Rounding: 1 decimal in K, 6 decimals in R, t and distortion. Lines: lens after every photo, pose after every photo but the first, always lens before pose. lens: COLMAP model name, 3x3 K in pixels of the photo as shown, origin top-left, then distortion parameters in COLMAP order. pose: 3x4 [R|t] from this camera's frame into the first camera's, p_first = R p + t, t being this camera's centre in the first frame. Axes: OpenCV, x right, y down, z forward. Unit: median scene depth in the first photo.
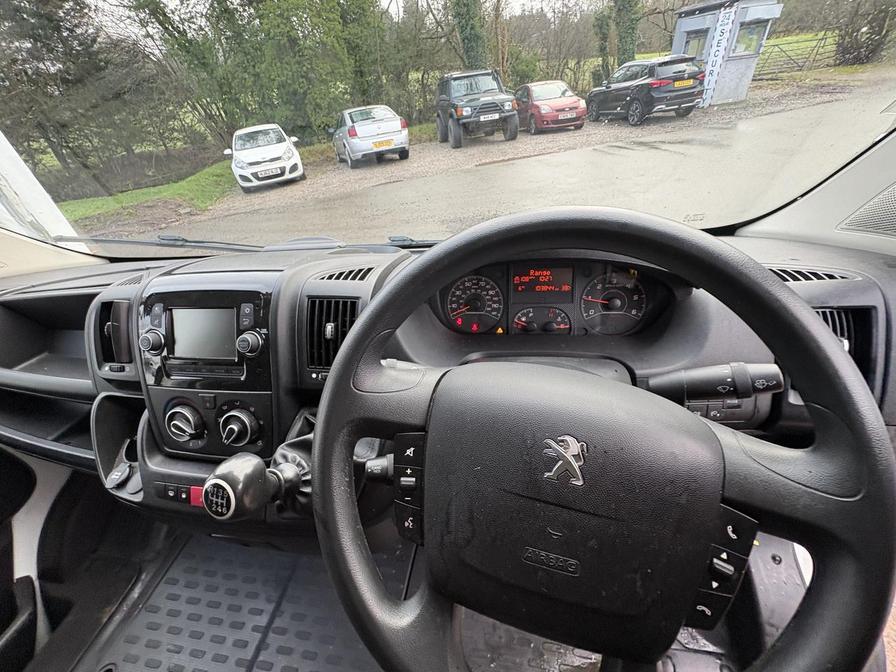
lens RADIAL K [[358.6, 0, 447.8], [0, 358.6, 334.7], [0, 0, 1]] dist [0.000327, -0.000154]
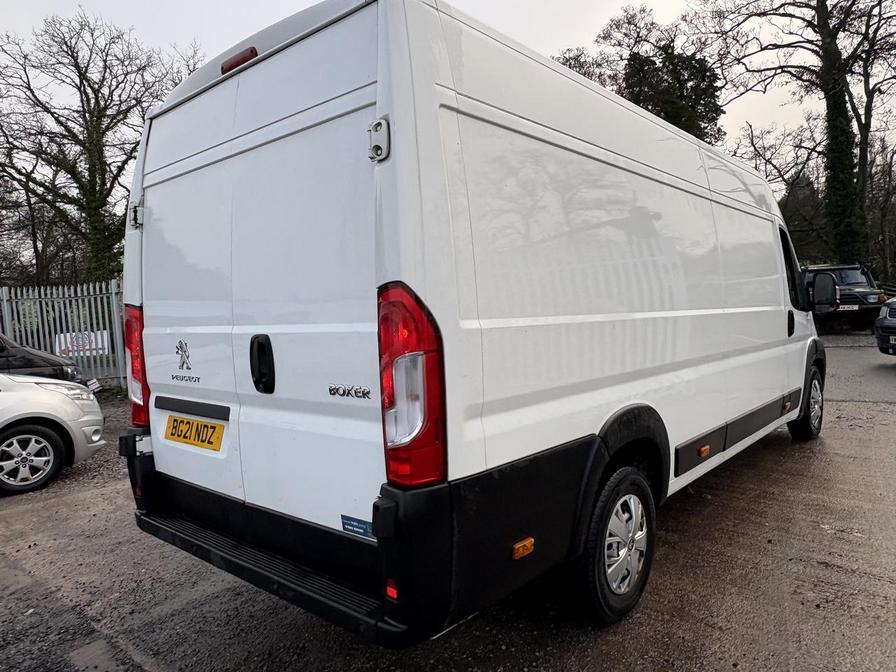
lens RADIAL K [[607.0, 0, 448.8], [0, 607.0, 341.6], [0, 0, 1]] dist [0.000281, 0.000994]
pose [[0.831725, 0.111386, -0.543899, 0.123864], [-0.354135, 0.860927, -0.365230, 0.377309], [0.427576, 0.496385, 0.755500, -0.536914]]
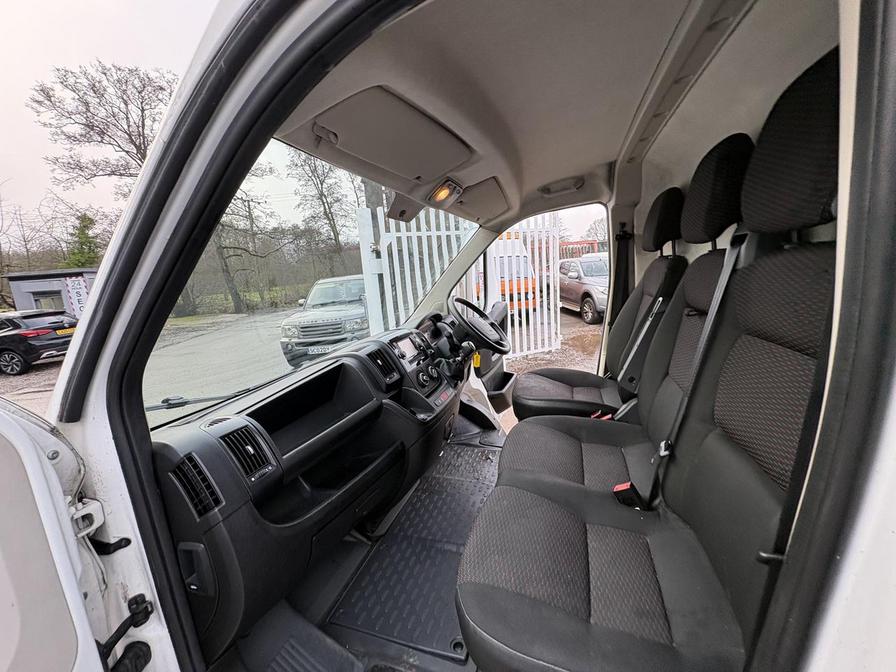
lens RADIAL K [[354.5, 0, 448.0], [0, 354.5, 336.0], [0, 0, 1]] dist [0.001482, -0.000053]
pose [[0.155902, -0.077110, 0.984758, -0.156296], [0.619419, 0.784204, -0.036658, 0.010375], [-0.769425, 0.615693, 0.170022, 0.010182]]
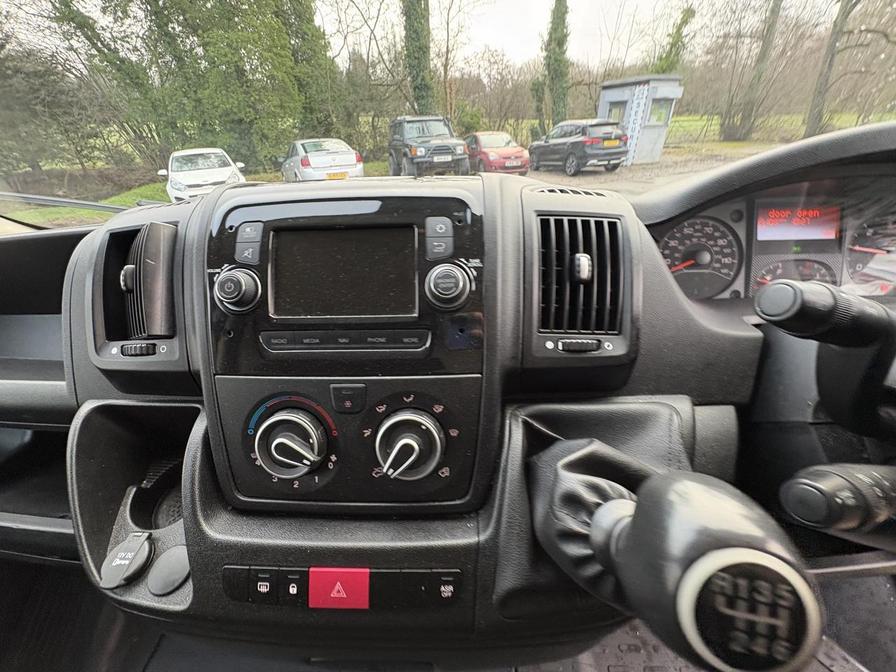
lens RADIAL K [[358.4, 0, 448.0], [0, 358.4, 336.0], [0, 0, 1]] dist [0.000368, -0.000191]
pose [[0.987965, -0.002131, 0.154664, -0.030395], [0.017108, 0.995276, -0.095566, 0.007415], [-0.153730, 0.097062, 0.983334, 0.022096]]
